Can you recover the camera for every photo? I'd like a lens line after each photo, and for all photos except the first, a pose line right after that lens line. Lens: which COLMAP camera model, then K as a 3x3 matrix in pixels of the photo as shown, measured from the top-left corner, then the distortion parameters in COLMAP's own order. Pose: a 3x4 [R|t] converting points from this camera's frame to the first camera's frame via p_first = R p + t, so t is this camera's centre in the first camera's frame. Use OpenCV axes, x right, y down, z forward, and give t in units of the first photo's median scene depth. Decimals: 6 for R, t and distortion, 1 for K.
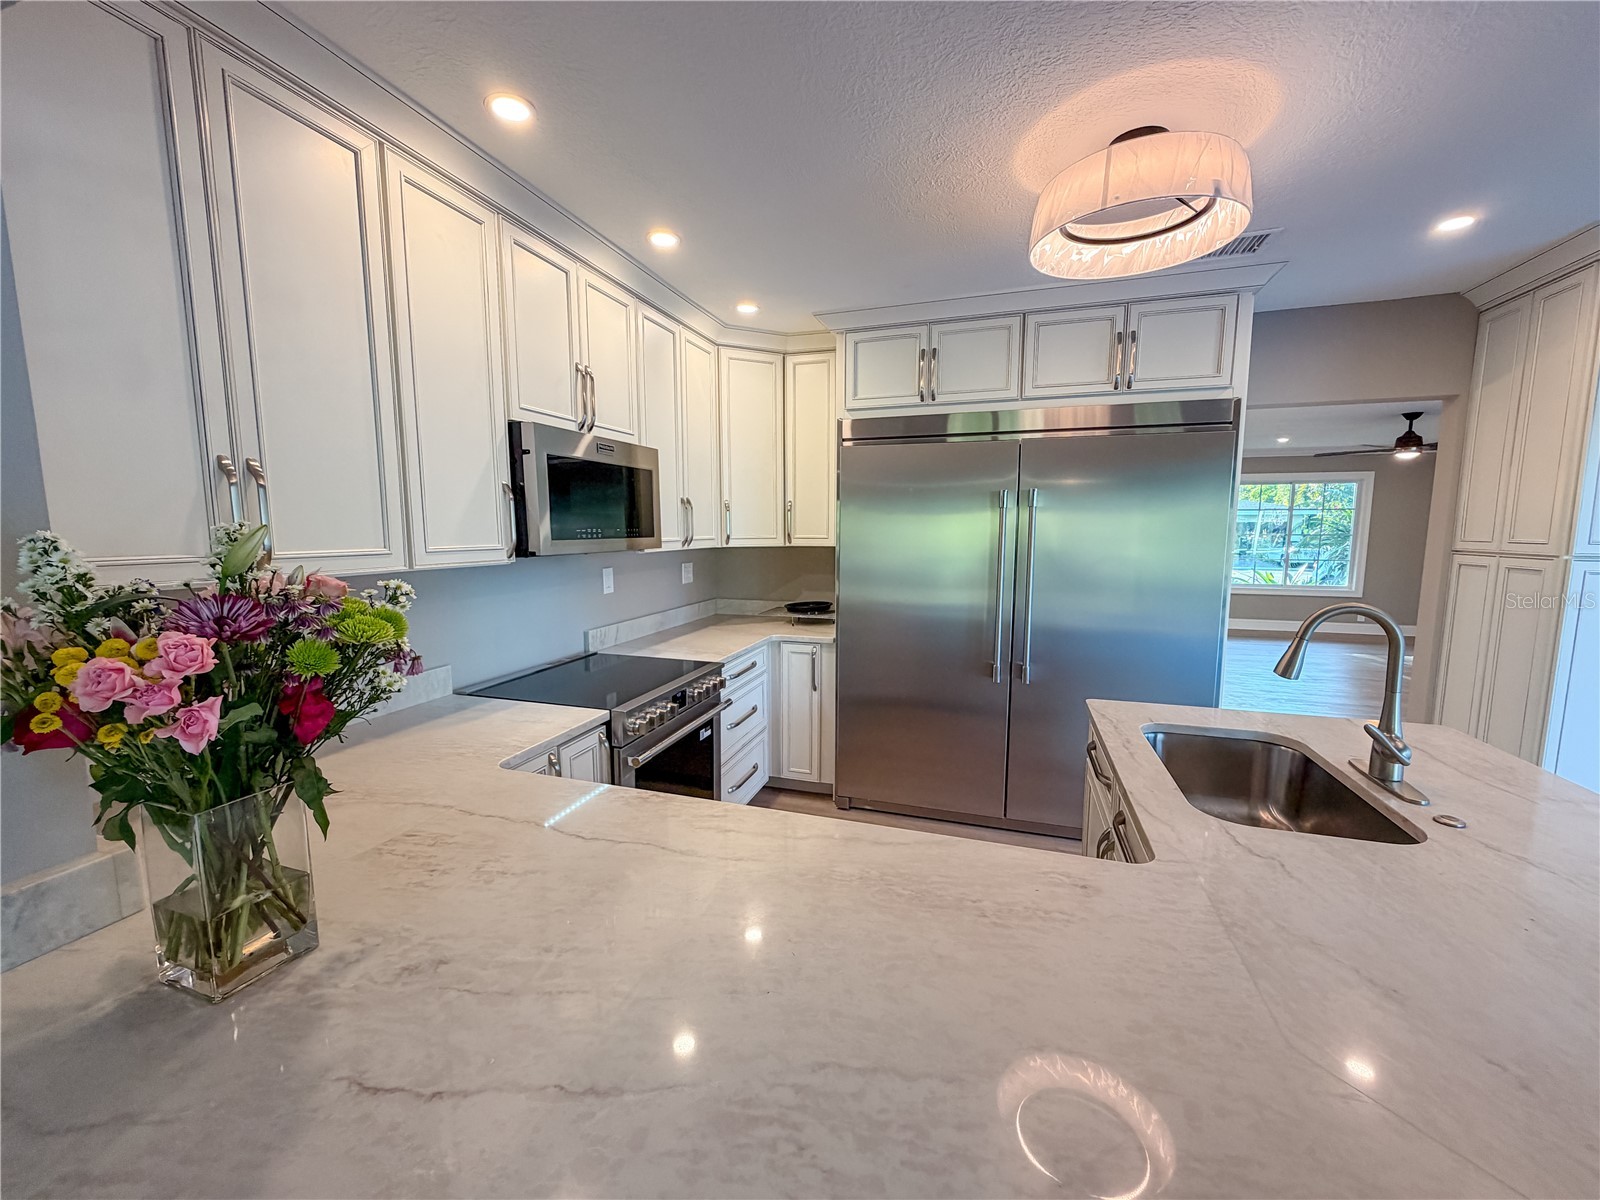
lens RADIAL K [[634.9, 0, 793.6], [0, 634.9, 598.7], [0, 0, 1]] dist [-0.006634, 0.000056]
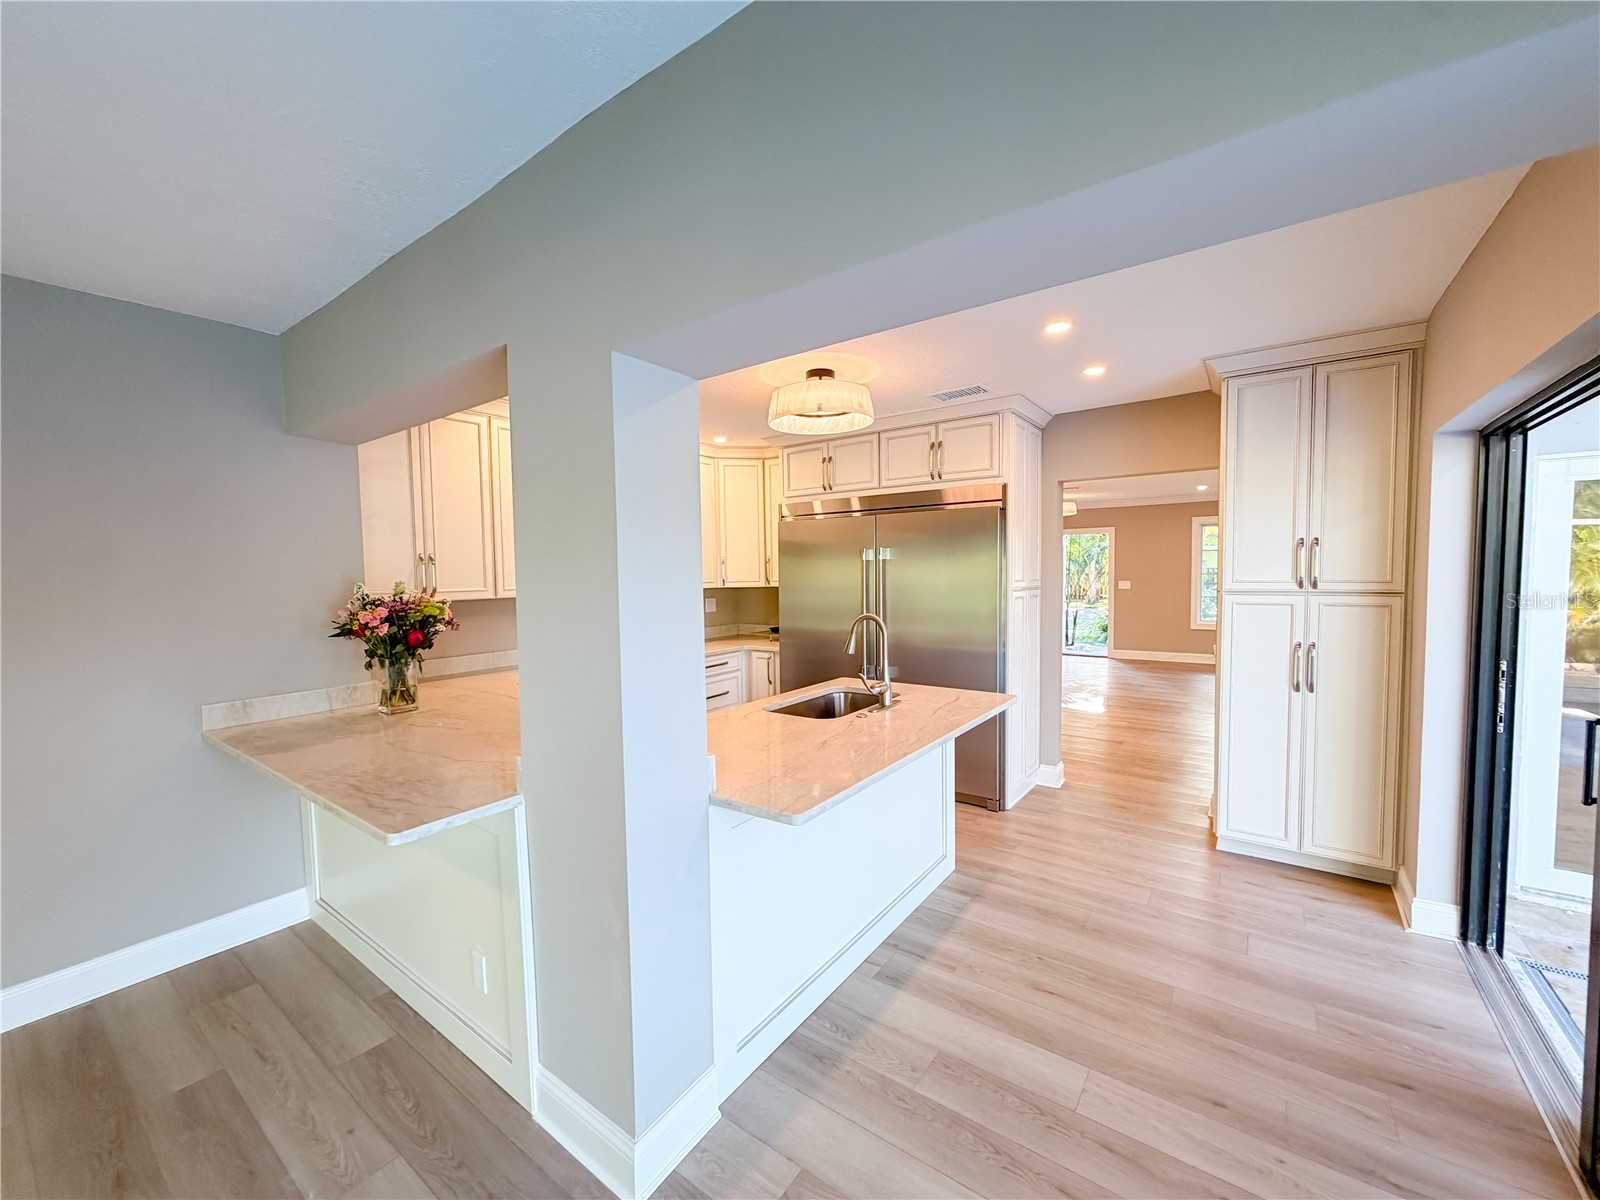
lens RADIAL K [[634.9, 0, 797.3], [0, 634.9, 598.5], [0, 0, 1]] dist [-0.006634, 0.000056]
pose [[0.951805, 0.001818, -0.306698, 0.704019], [-0.021794, 0.997856, -0.061720, 0.046546], [0.305928, 0.065429, 0.949804, -0.514020]]
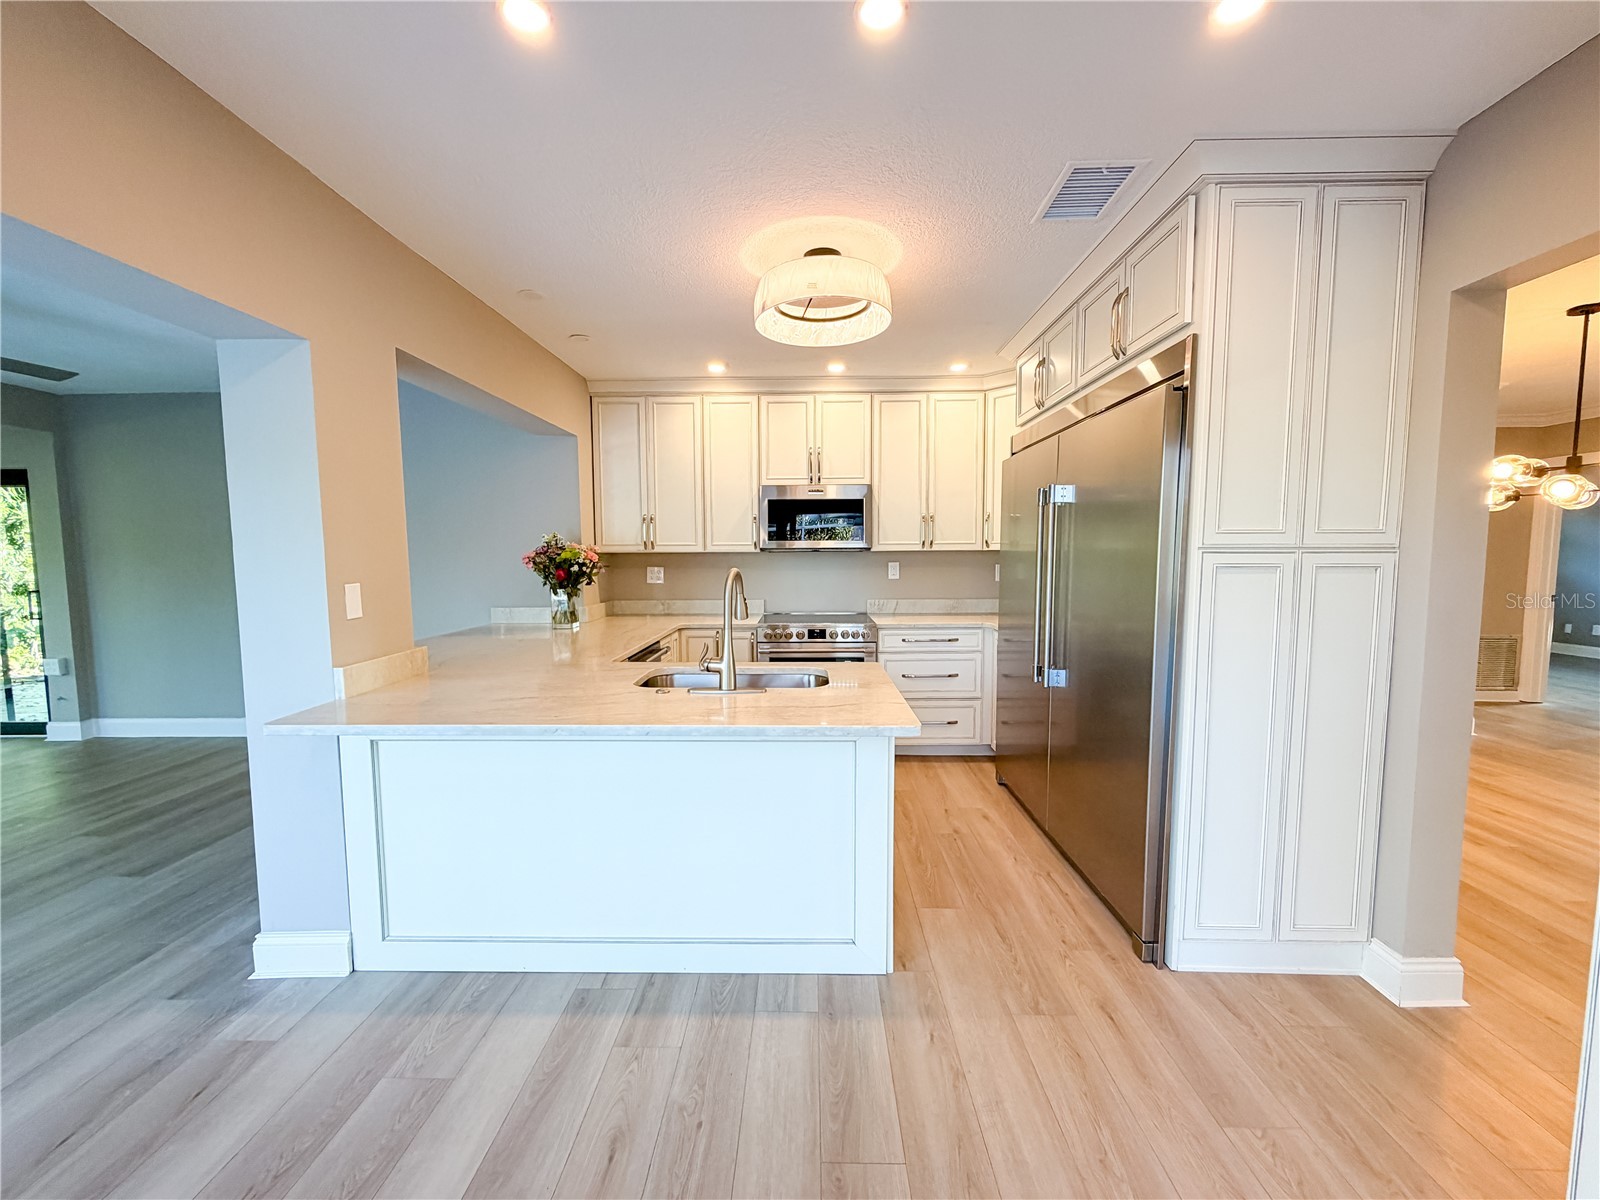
lens RADIAL K [[634.9, 0, 803.3], [0, 634.9, 608.1], [0, 0, 1]] dist [-0.006634, 0.000056]
pose [[0.305269, 0.074440, -0.949352, 1.292883], [-0.111796, 0.992847, 0.041902, 0.016125], [0.945681, 0.093342, 0.311408, 0.387511]]
